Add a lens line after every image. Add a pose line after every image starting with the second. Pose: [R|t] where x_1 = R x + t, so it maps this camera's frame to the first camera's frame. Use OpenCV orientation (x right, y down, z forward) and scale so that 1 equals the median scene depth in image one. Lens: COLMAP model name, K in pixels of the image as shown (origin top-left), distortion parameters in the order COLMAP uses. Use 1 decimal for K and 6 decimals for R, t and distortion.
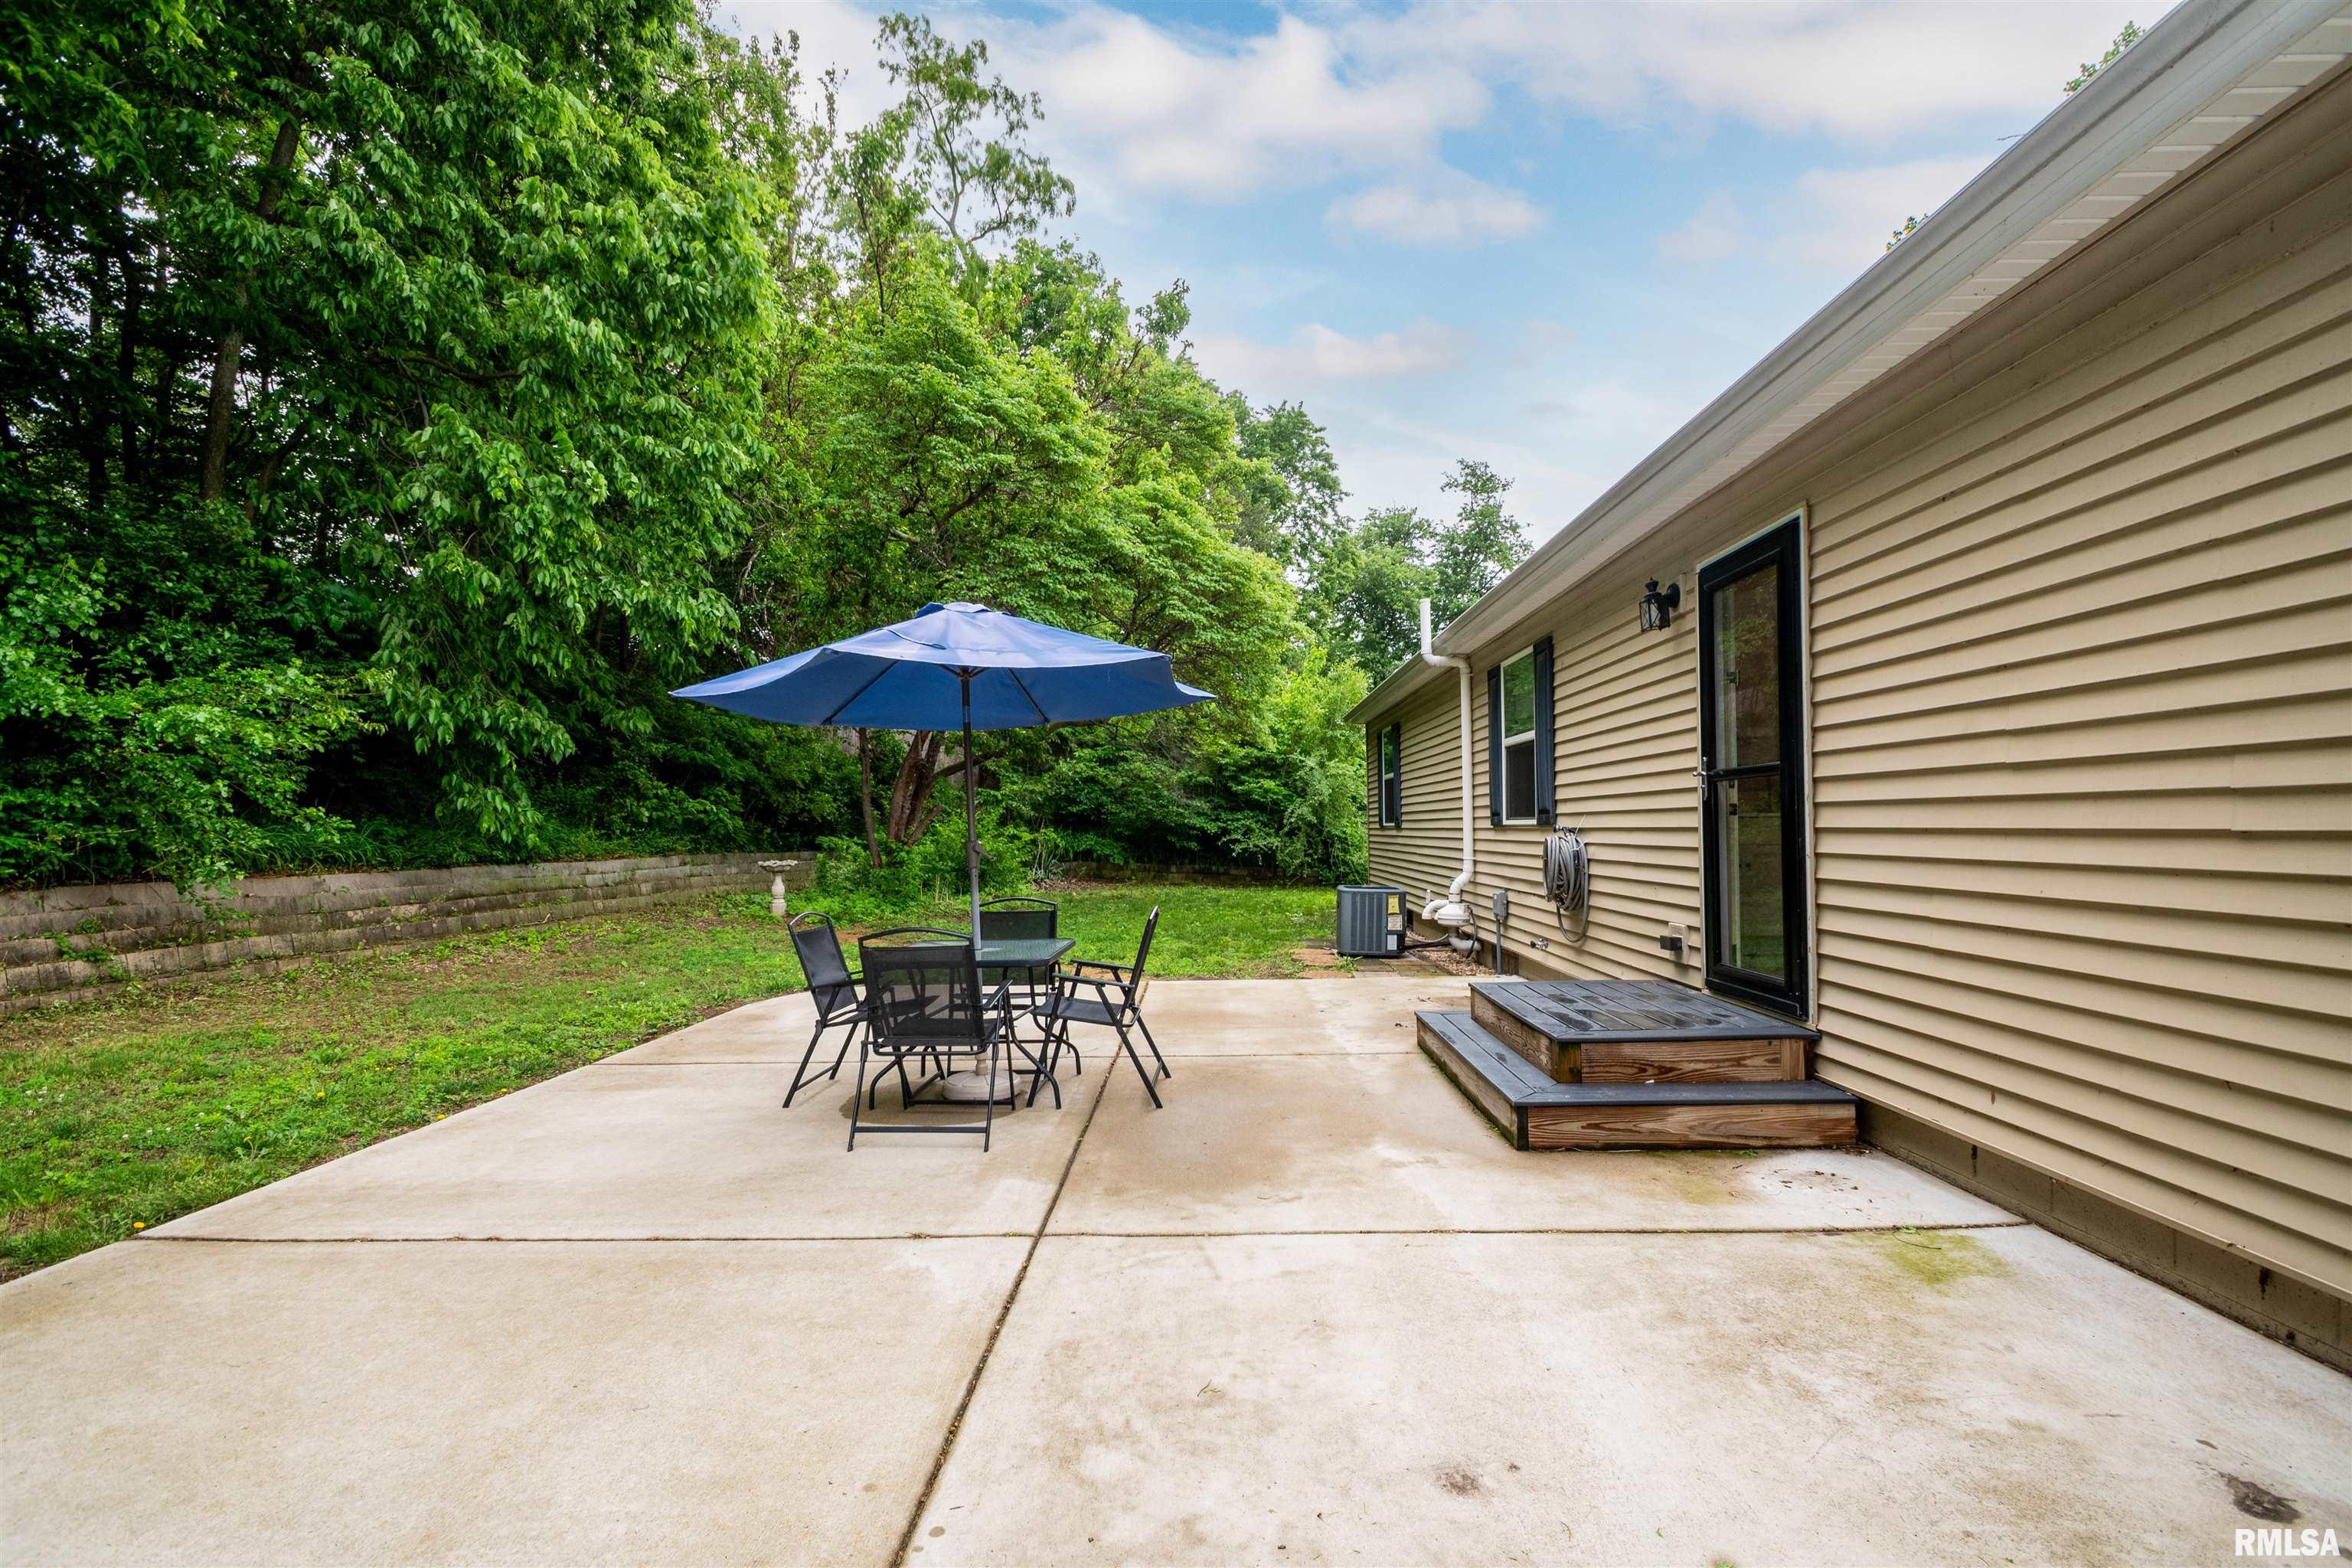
lens RADIAL K [[997.8, 0, 1185.0], [0, 997.8, 791.1], [0, 0, 1]] dist [0.018698, -0.018050]
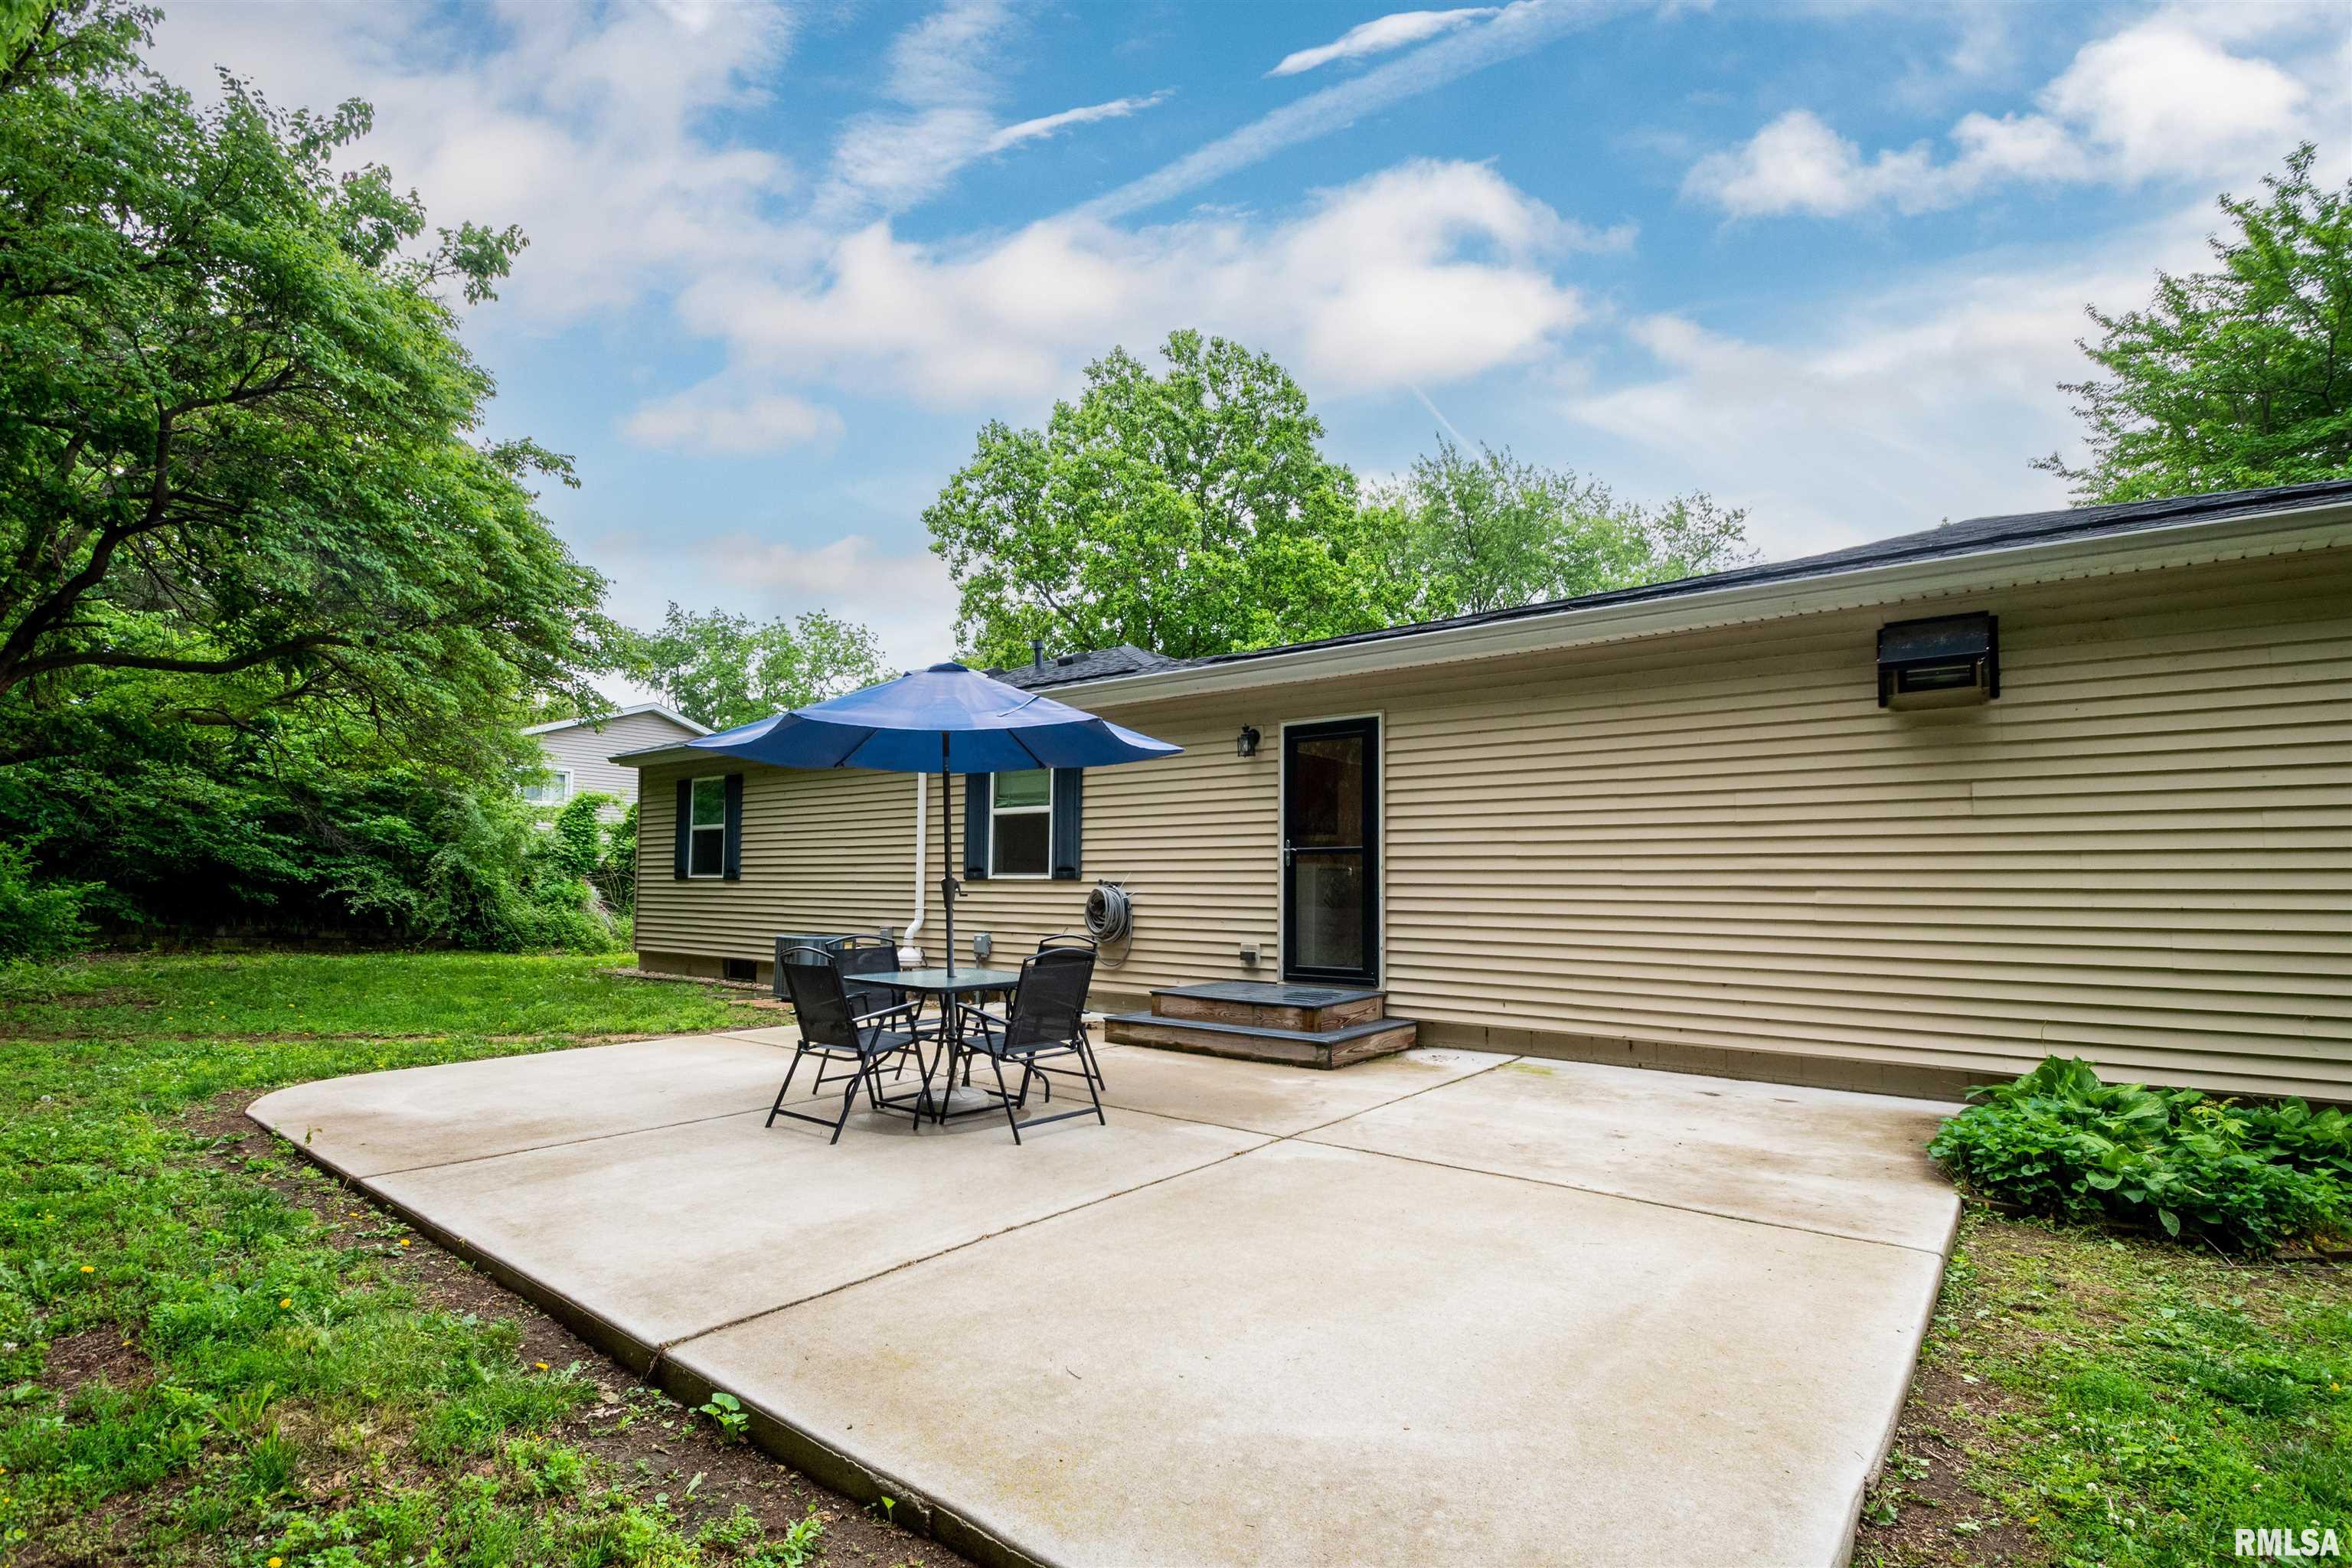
lens RADIAL K [[997.8, 0, 1185.0], [0, 997.8, 791.1], [0, 0, 1]] dist [0.018698, -0.018050]
pose [[0.624302, 0.093698, 0.775543, -1.071968], [-0.046796, 0.995483, -0.082601, 0.037411], [-0.779780, 0.015275, 0.625867, 0.115282]]
